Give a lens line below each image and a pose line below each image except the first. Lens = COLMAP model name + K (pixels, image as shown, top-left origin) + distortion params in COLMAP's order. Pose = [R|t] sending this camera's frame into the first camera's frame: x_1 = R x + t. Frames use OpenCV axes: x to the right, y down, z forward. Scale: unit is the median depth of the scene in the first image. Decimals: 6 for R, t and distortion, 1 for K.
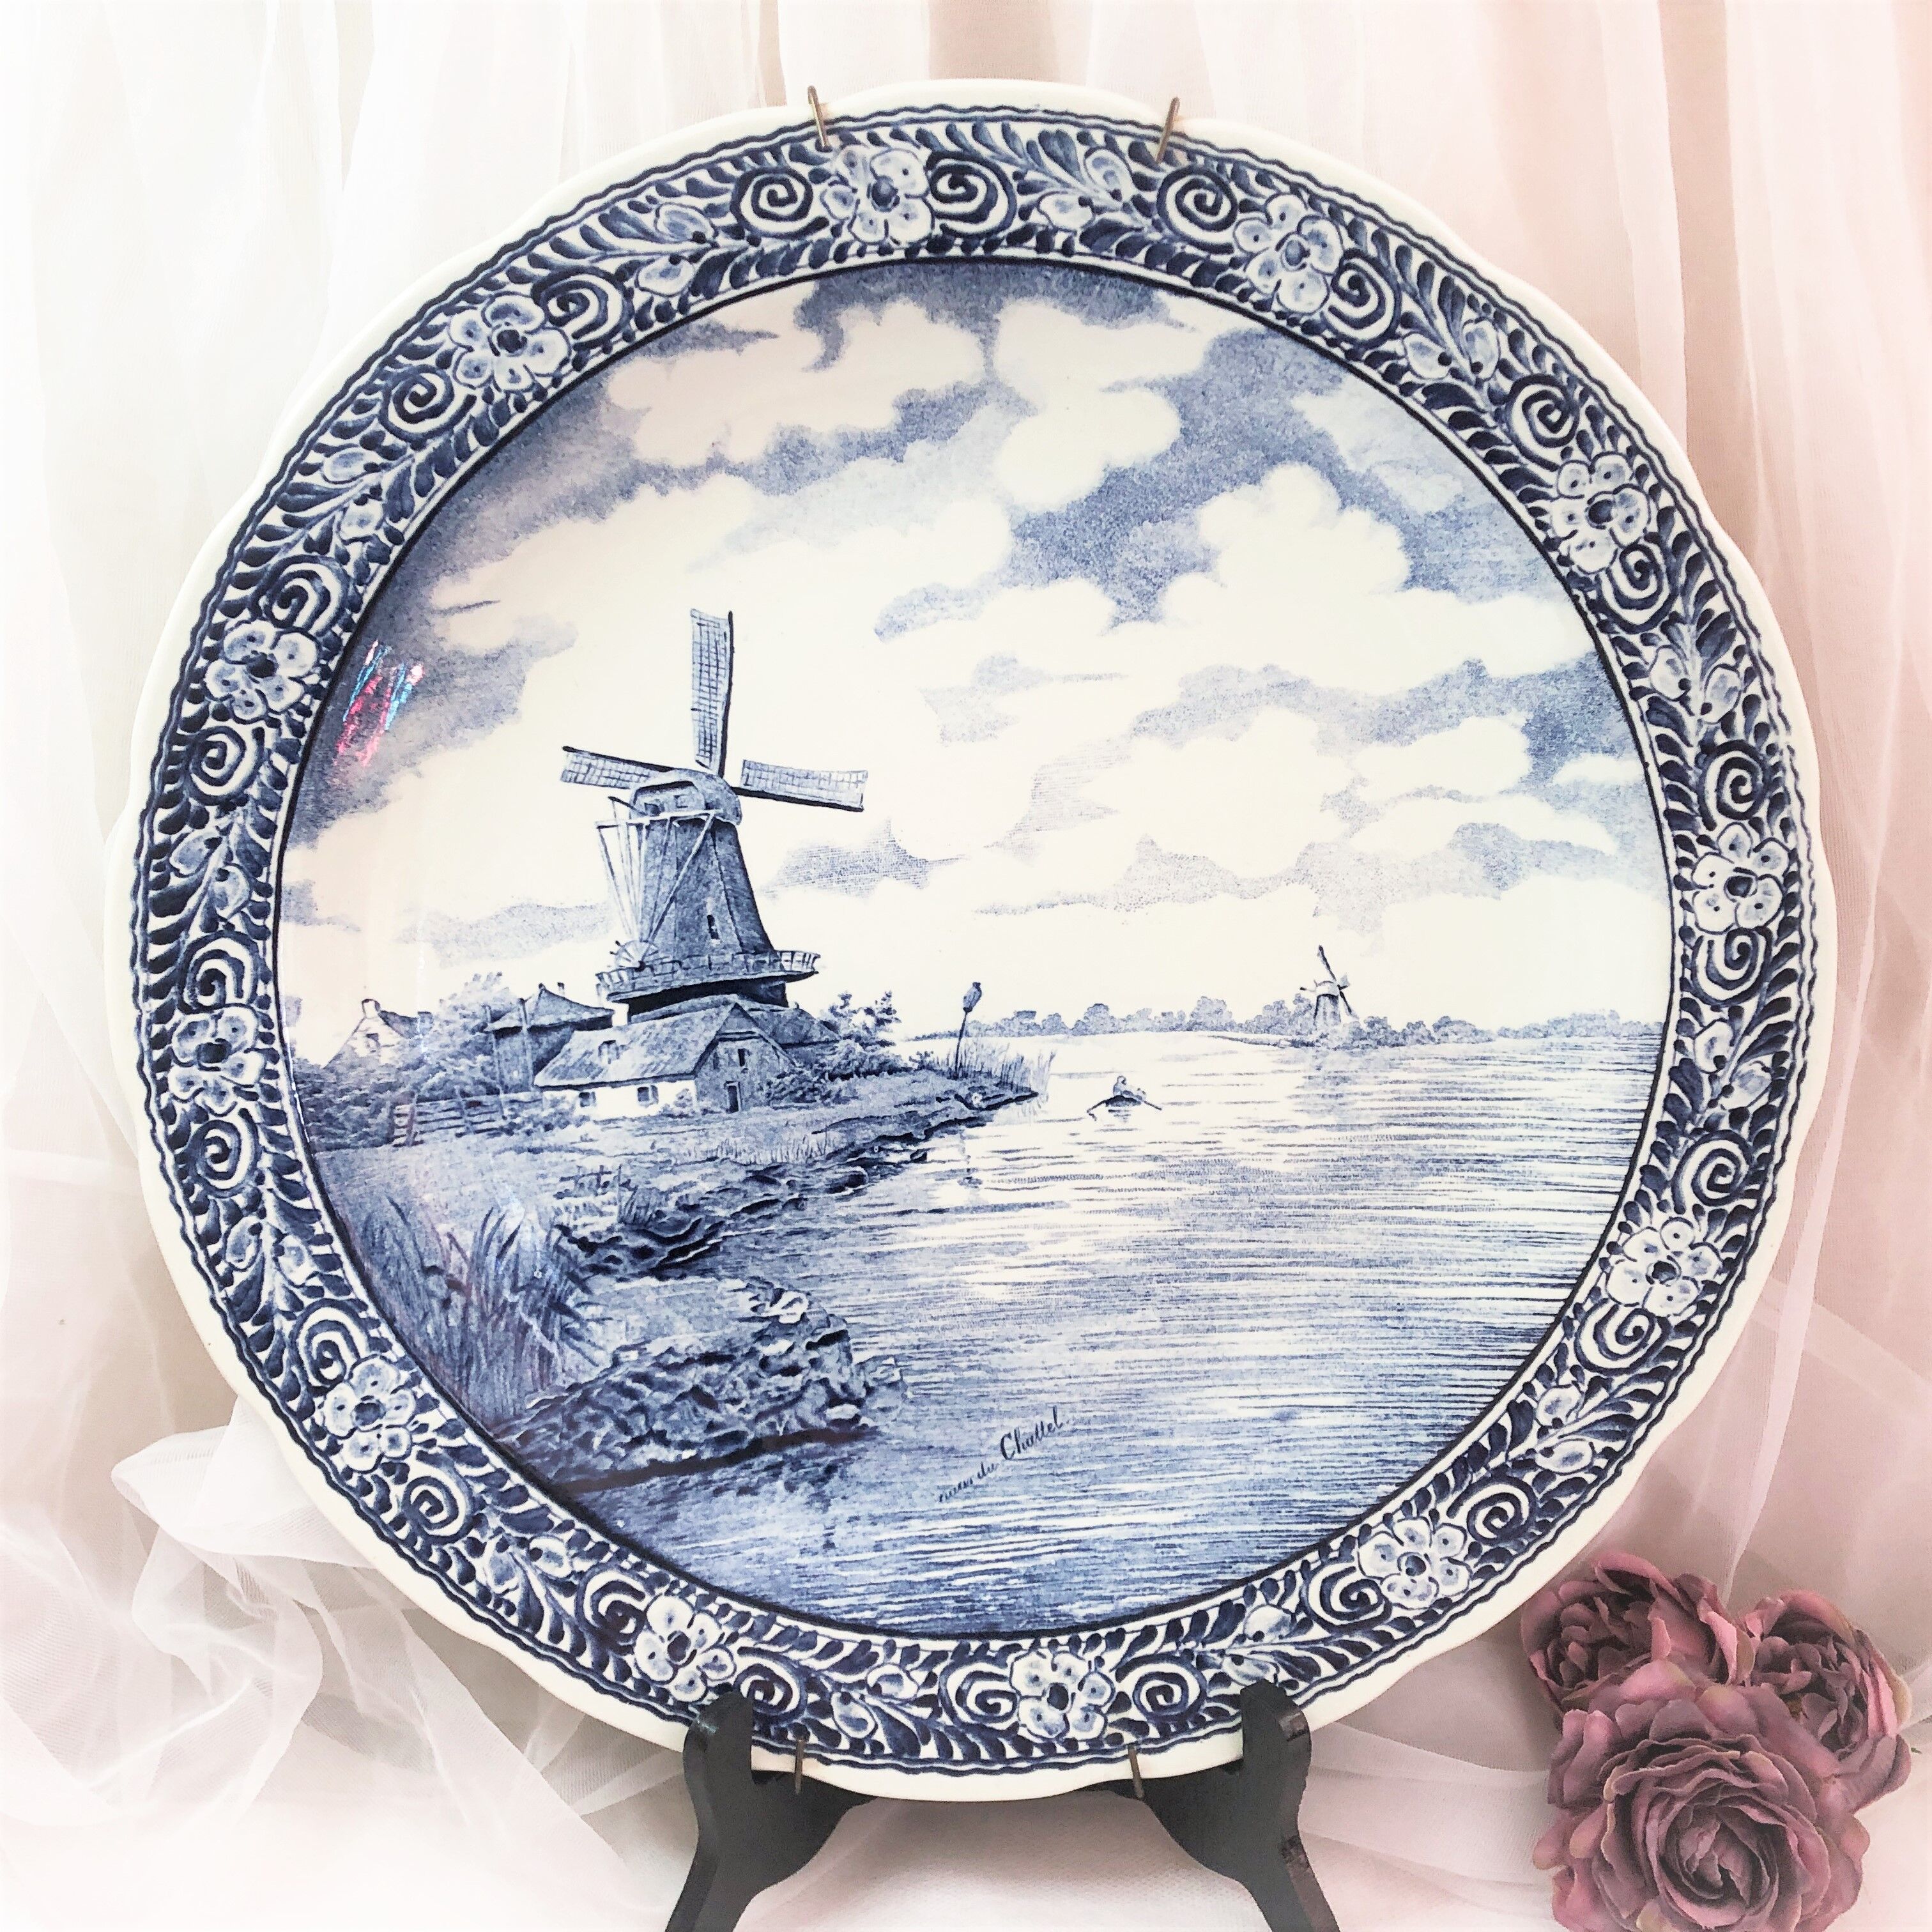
lens RADIAL K [[2142.1, 0, 972.9], [0, 2142.1, 956.1], [0, 0, 1]] dist [0.000542, 0.000000]
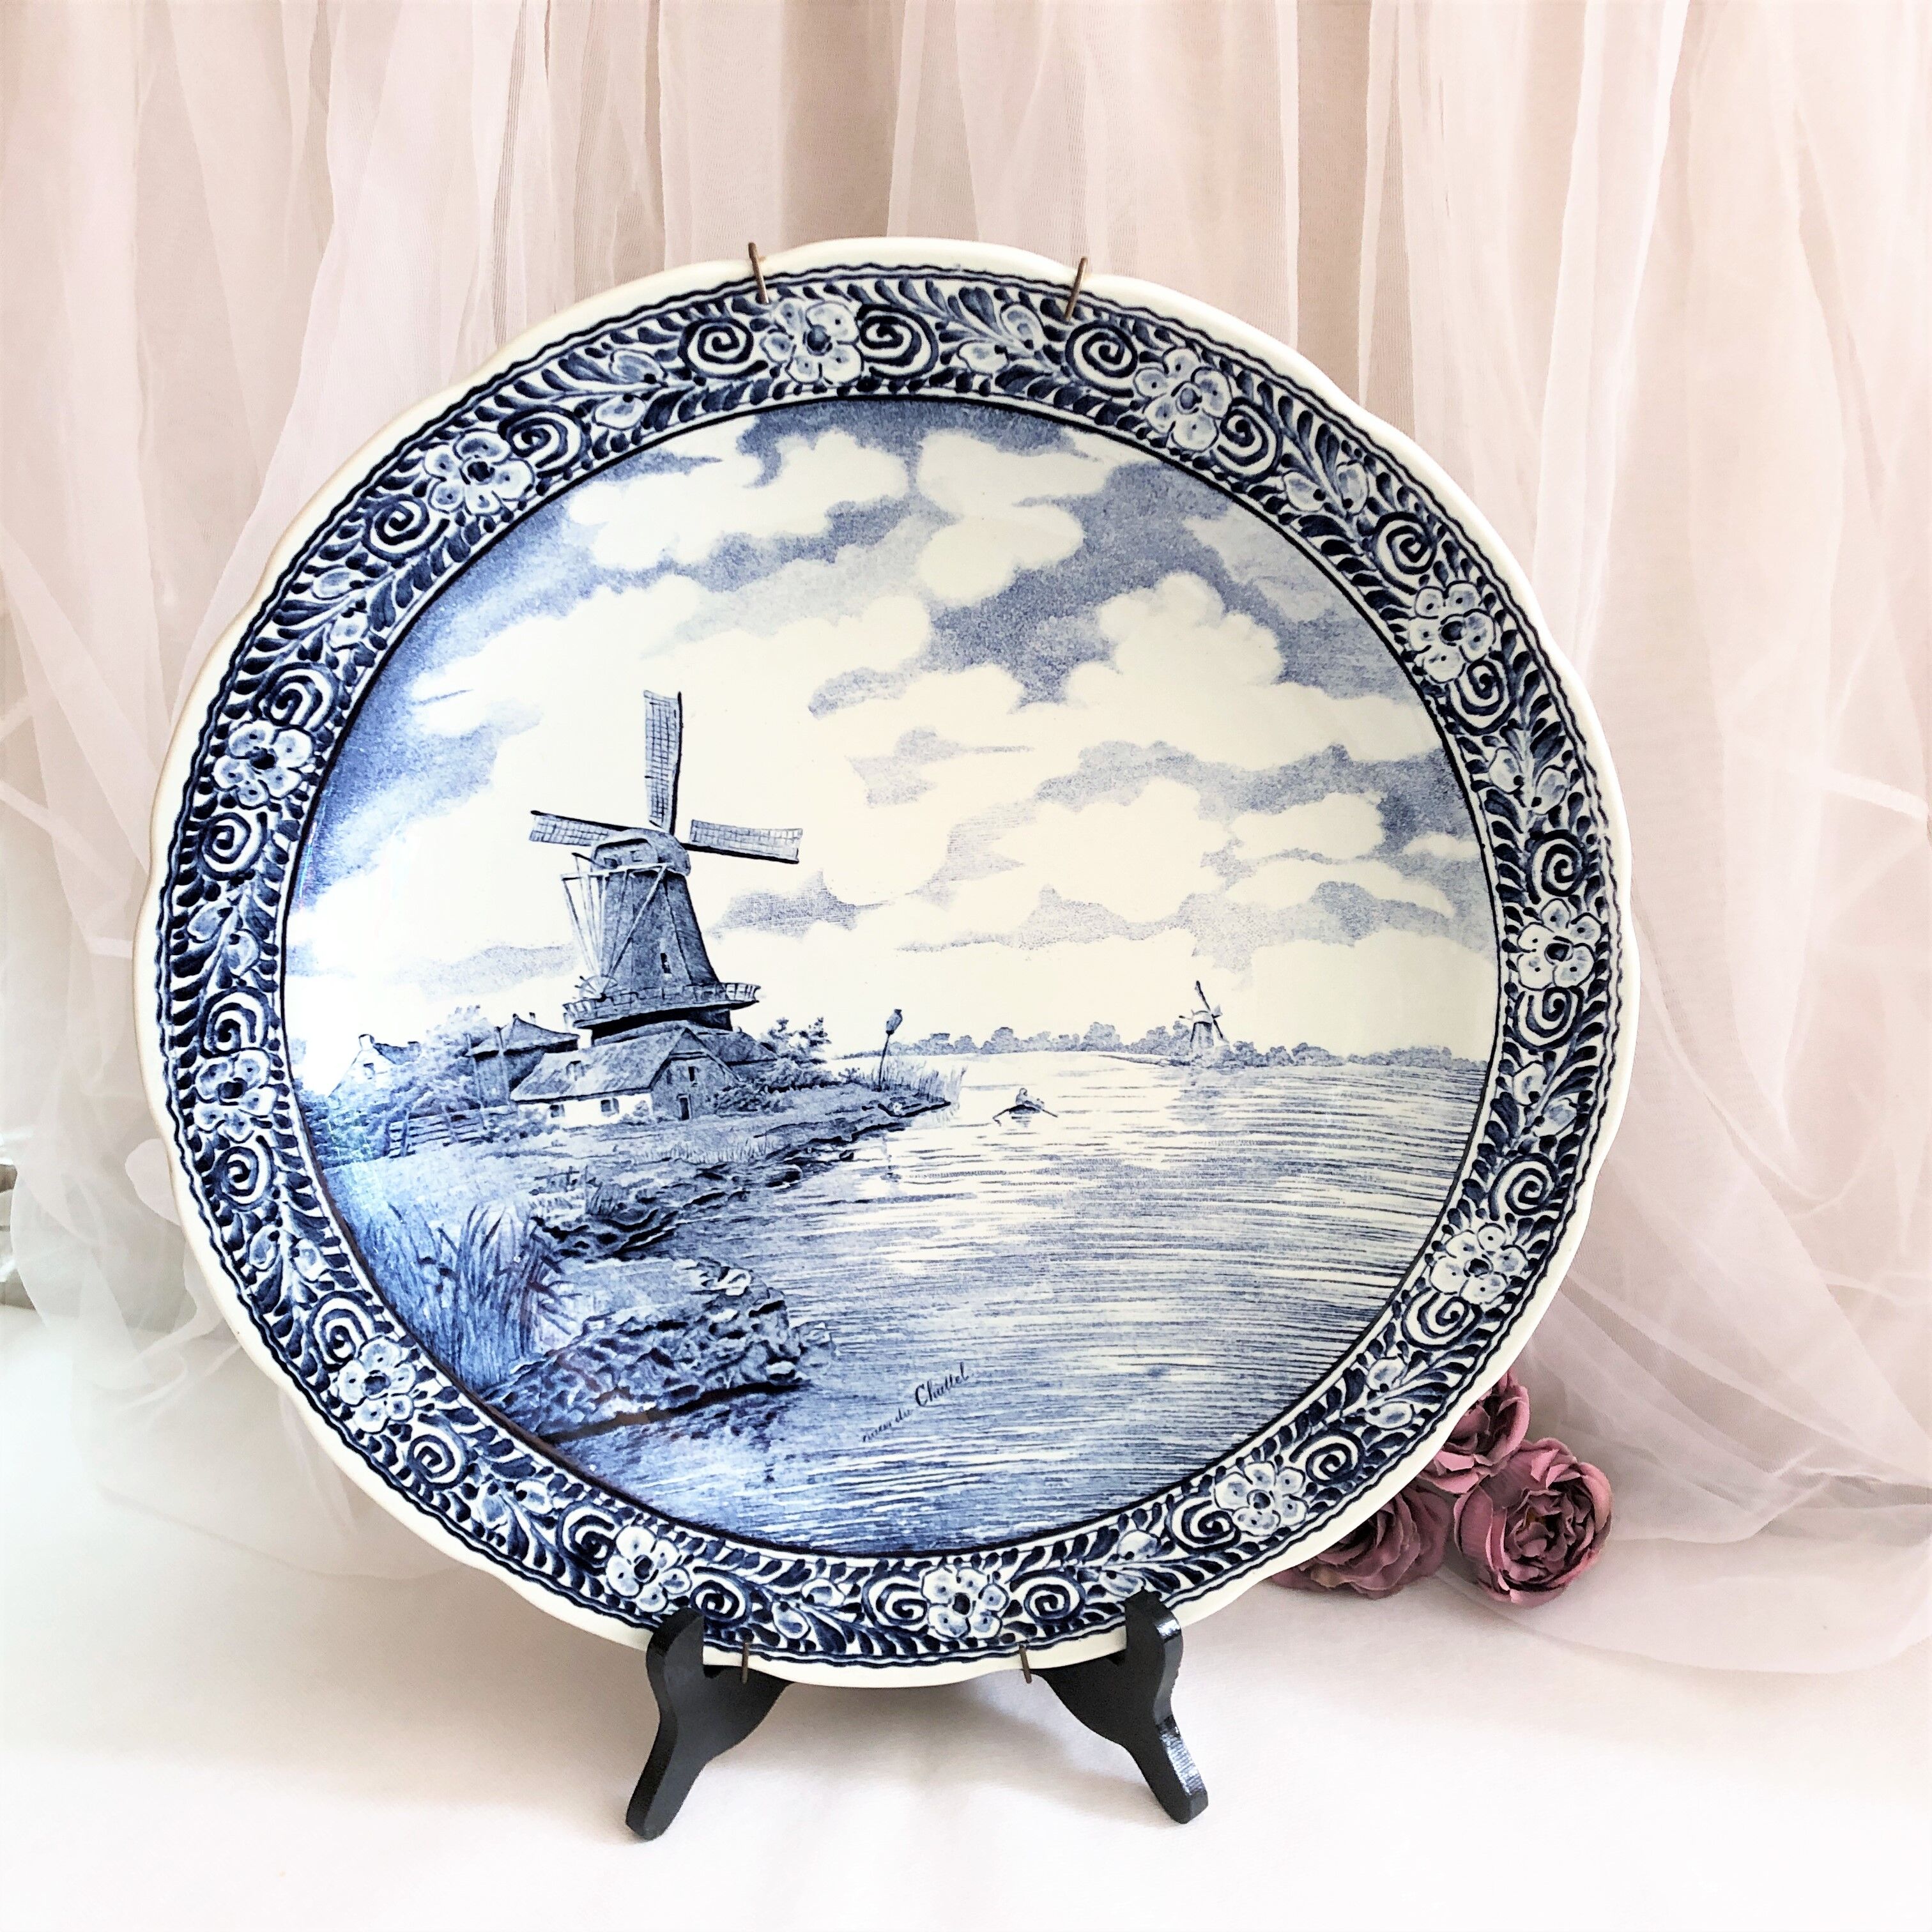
lens RADIAL K [[2142.1, 0, 952.0], [0, 2142.1, 956.2], [0, 0, 1]] dist [0.000542, 0.000000]
pose [[0.999500, 0.005370, 0.031172, -0.005065], [-0.010091, 0.988121, 0.153349, -0.198949], [-0.029978, -0.153587, 0.987680, -0.129331]]
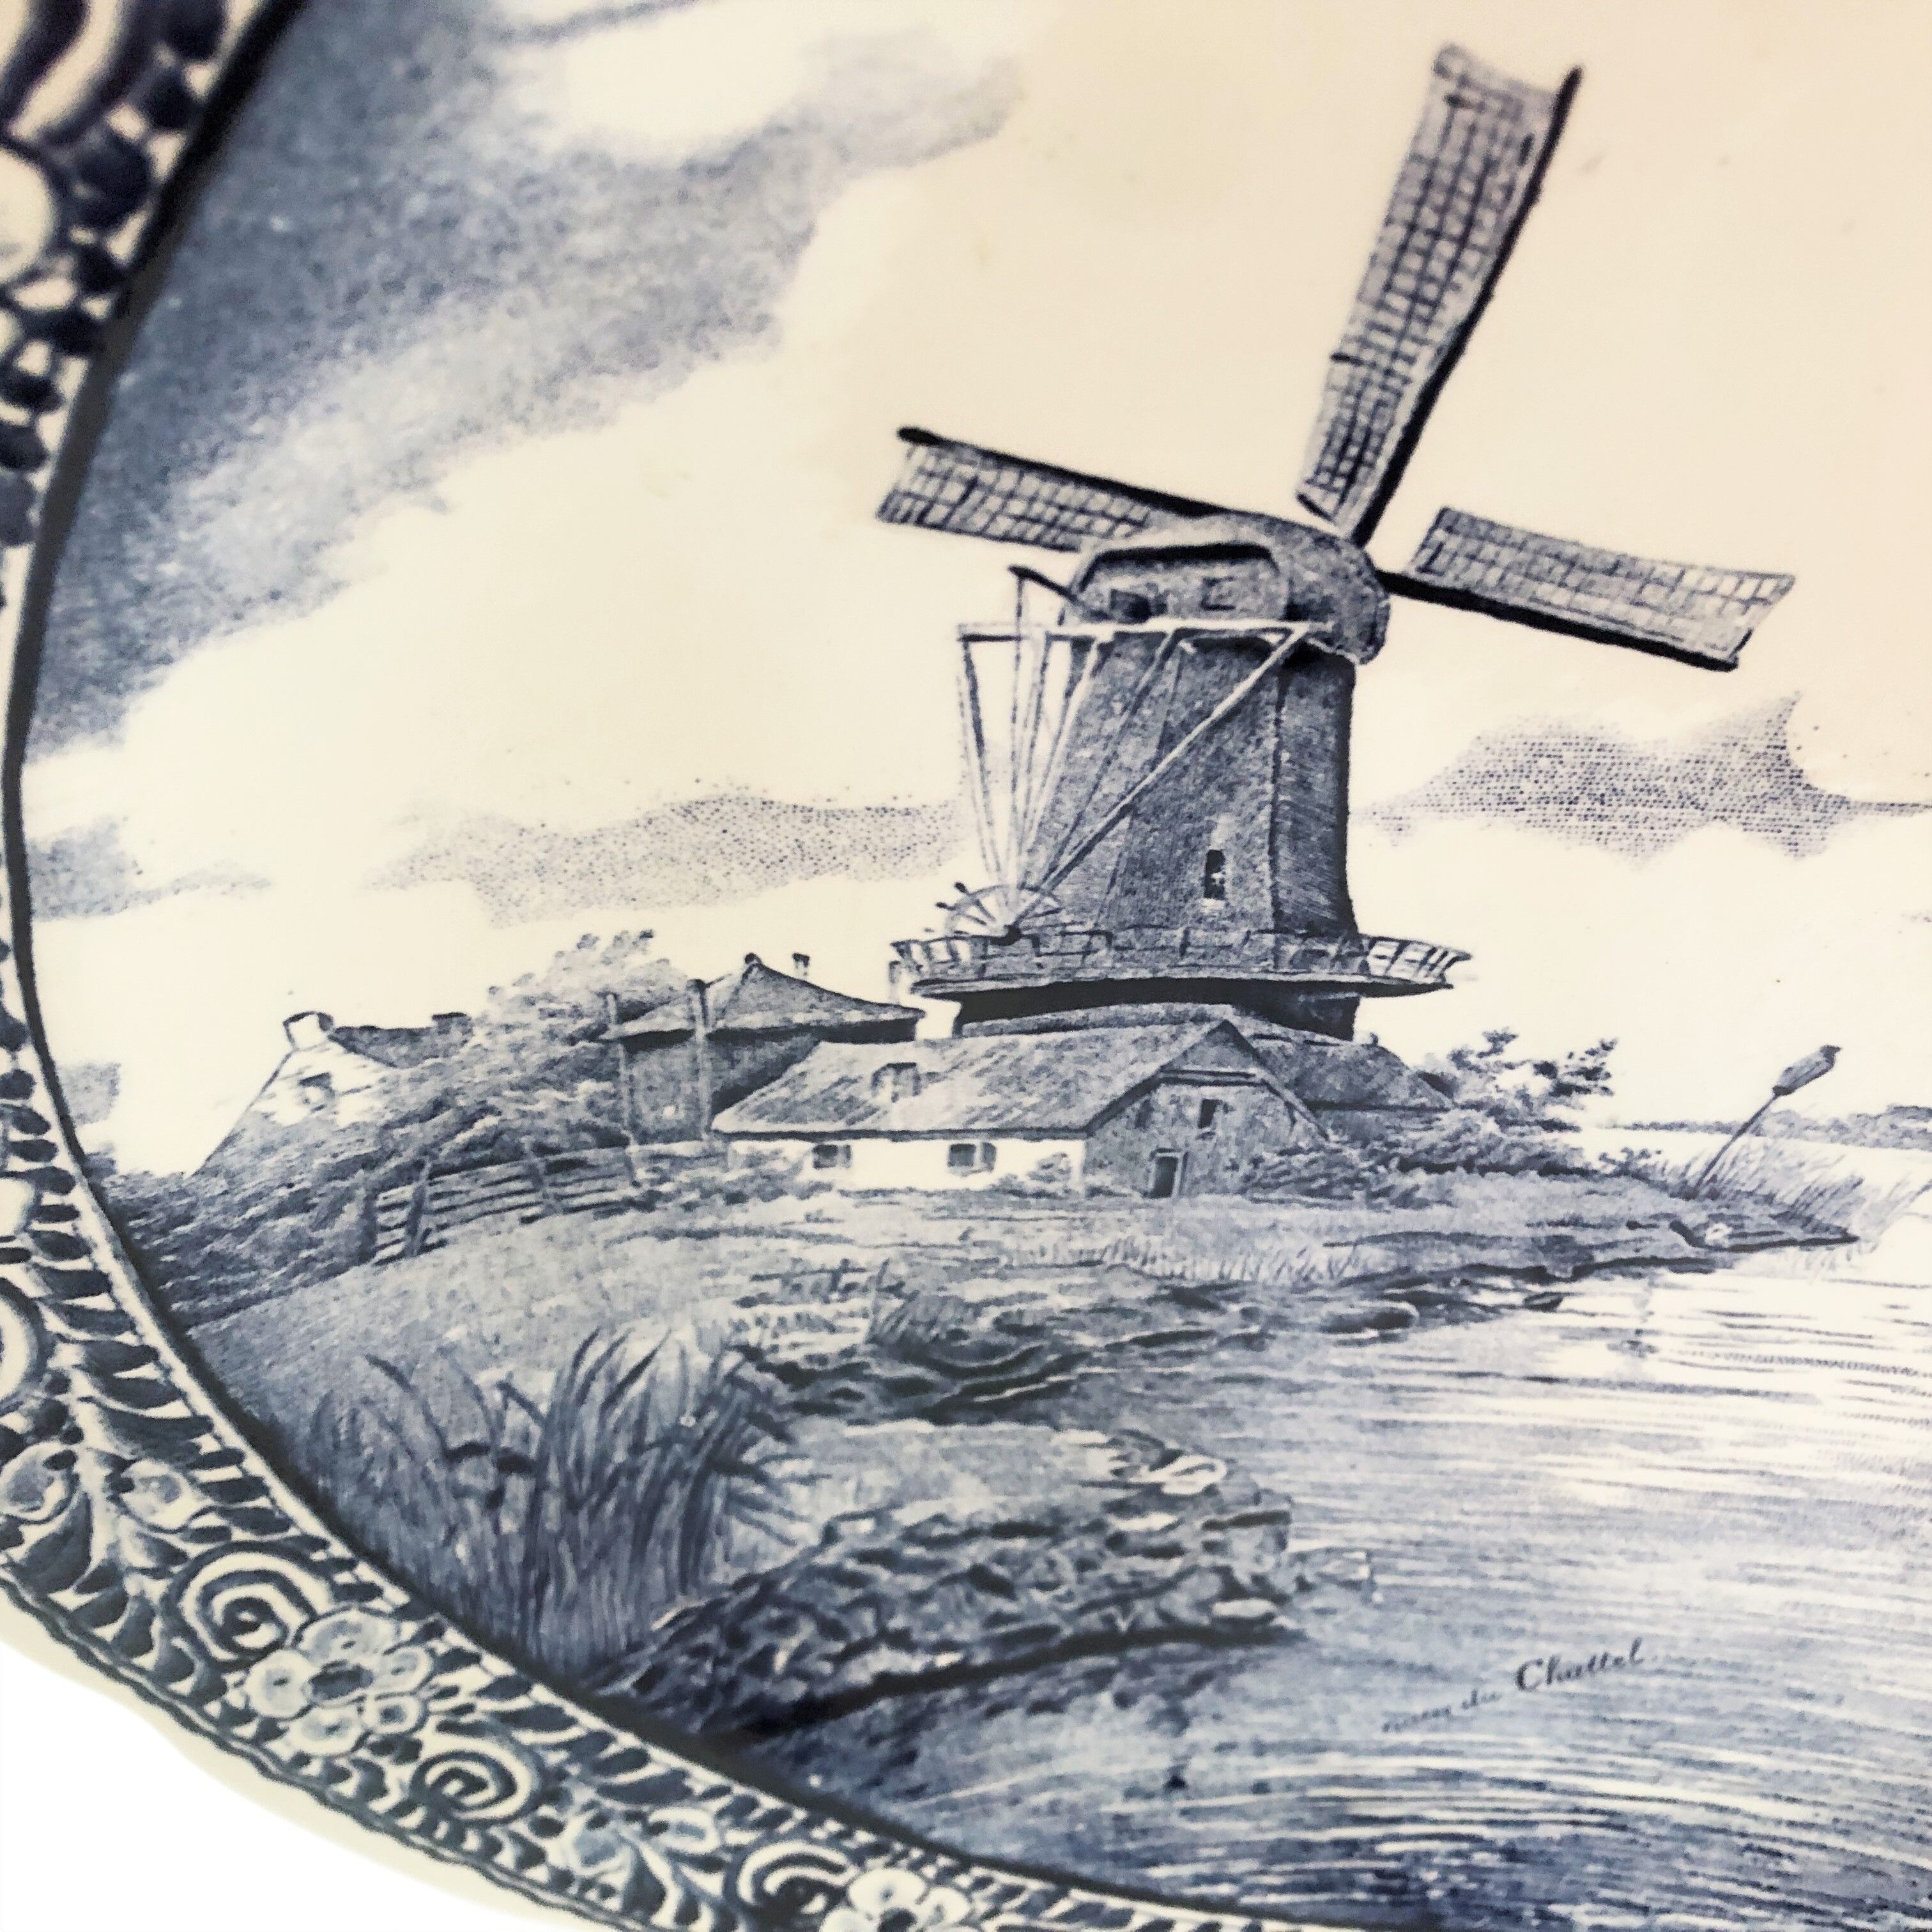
lens RADIAL K [[2142.1, 0, 916.8], [0, 2142.1, 957.2], [0, 0, 1]] dist [0.000542, 0.000000]
pose [[0.990072, 0.130505, 0.052208, -0.196895], [-0.134825, 0.776723, 0.615243, -0.231320], [0.039741, -0.616174, 0.786607, 0.716977]]
